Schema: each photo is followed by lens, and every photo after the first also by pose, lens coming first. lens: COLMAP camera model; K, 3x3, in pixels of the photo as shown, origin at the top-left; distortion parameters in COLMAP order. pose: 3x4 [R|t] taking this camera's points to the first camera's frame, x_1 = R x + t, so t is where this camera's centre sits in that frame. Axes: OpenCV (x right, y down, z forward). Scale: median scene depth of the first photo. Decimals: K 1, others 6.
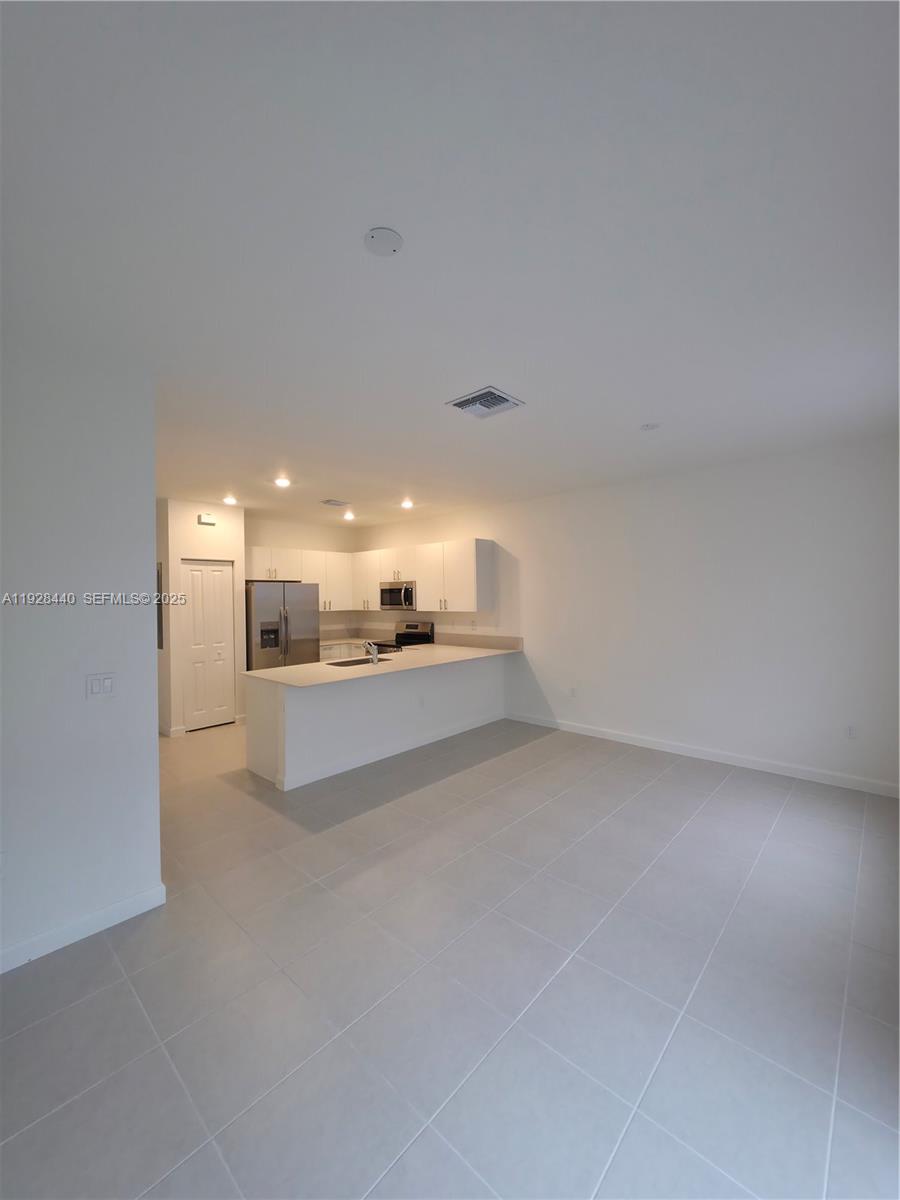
lens RADIAL K [[476.8, 0, 448.2], [0, 476.8, 599.9], [0, 0, 1]] dist [0.002773, -0.000094]
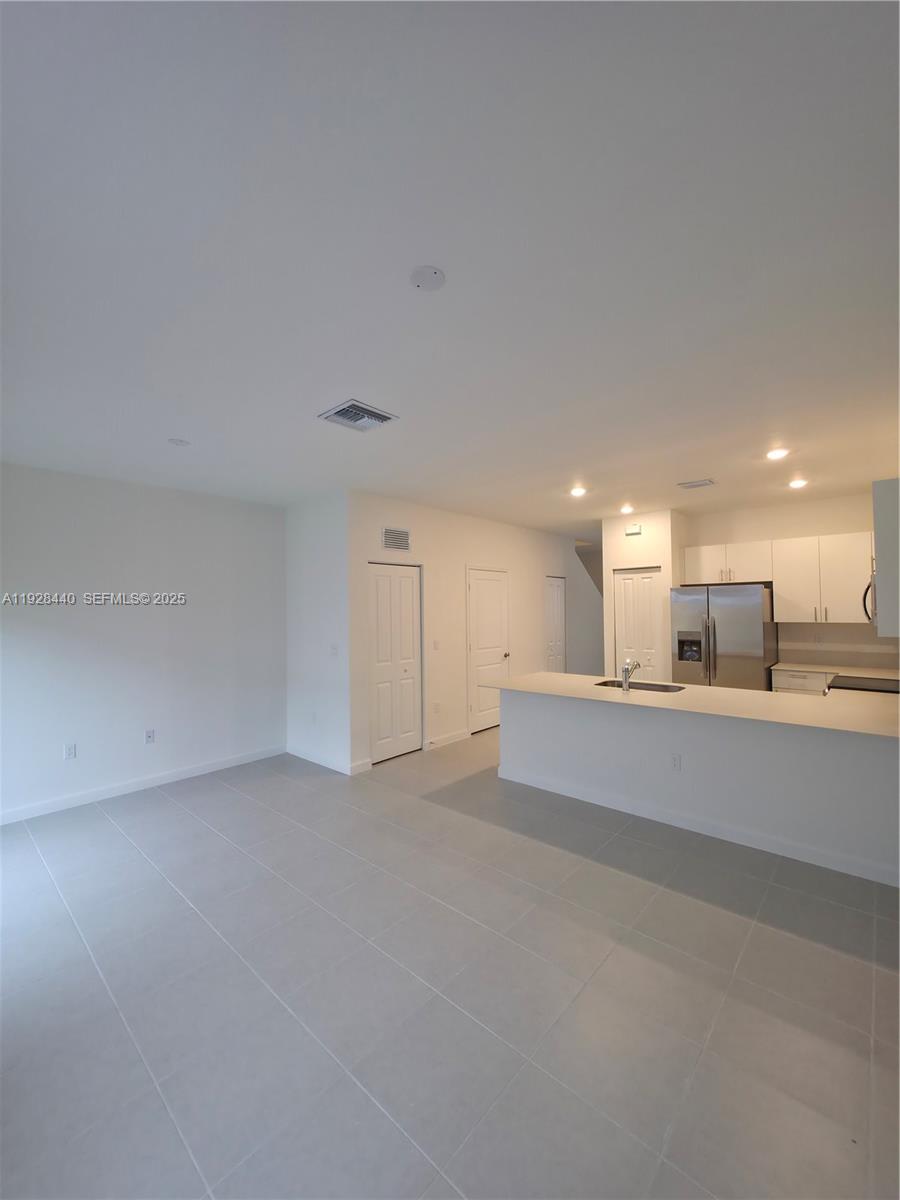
lens RADIAL K [[476.8, 0, 455.1], [0, 476.8, 596.5], [0, 0, 1]] dist [0.002773, -0.000094]
pose [[0.019772, -0.013188, -0.999718, 0.494185], [0.005981, 0.999897, -0.013072, -0.009775], [0.999787, -0.005721, 0.019849, 0.541854]]
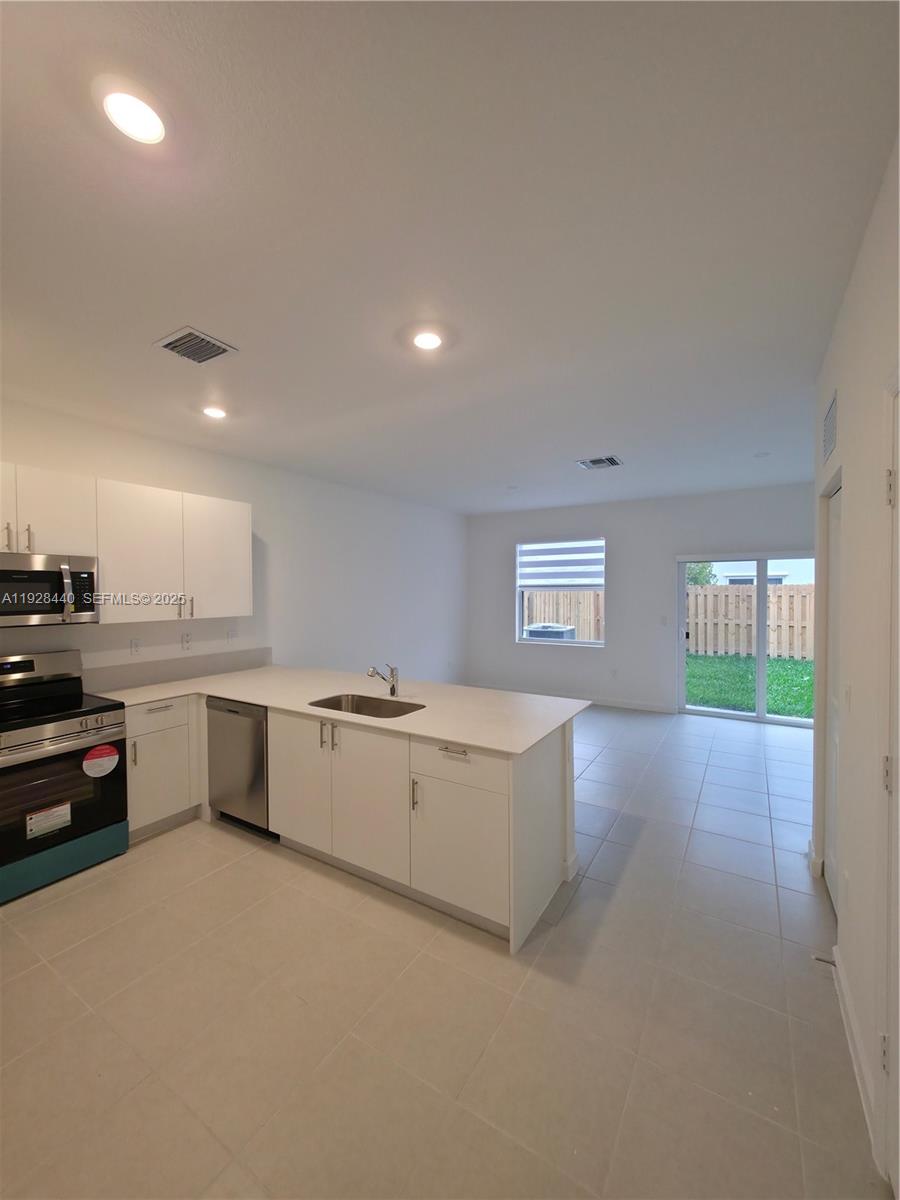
lens RADIAL K [[476.8, 0, 454.5], [0, 476.8, 600.4], [0, 0, 1]] dist [0.002773, -0.000094]
pose [[-0.191455, -0.006404, 0.981480, -0.610167], [0.006178, 0.999951, 0.007729, -0.000565], [-0.981482, 0.007544, -0.191406, 0.803092]]
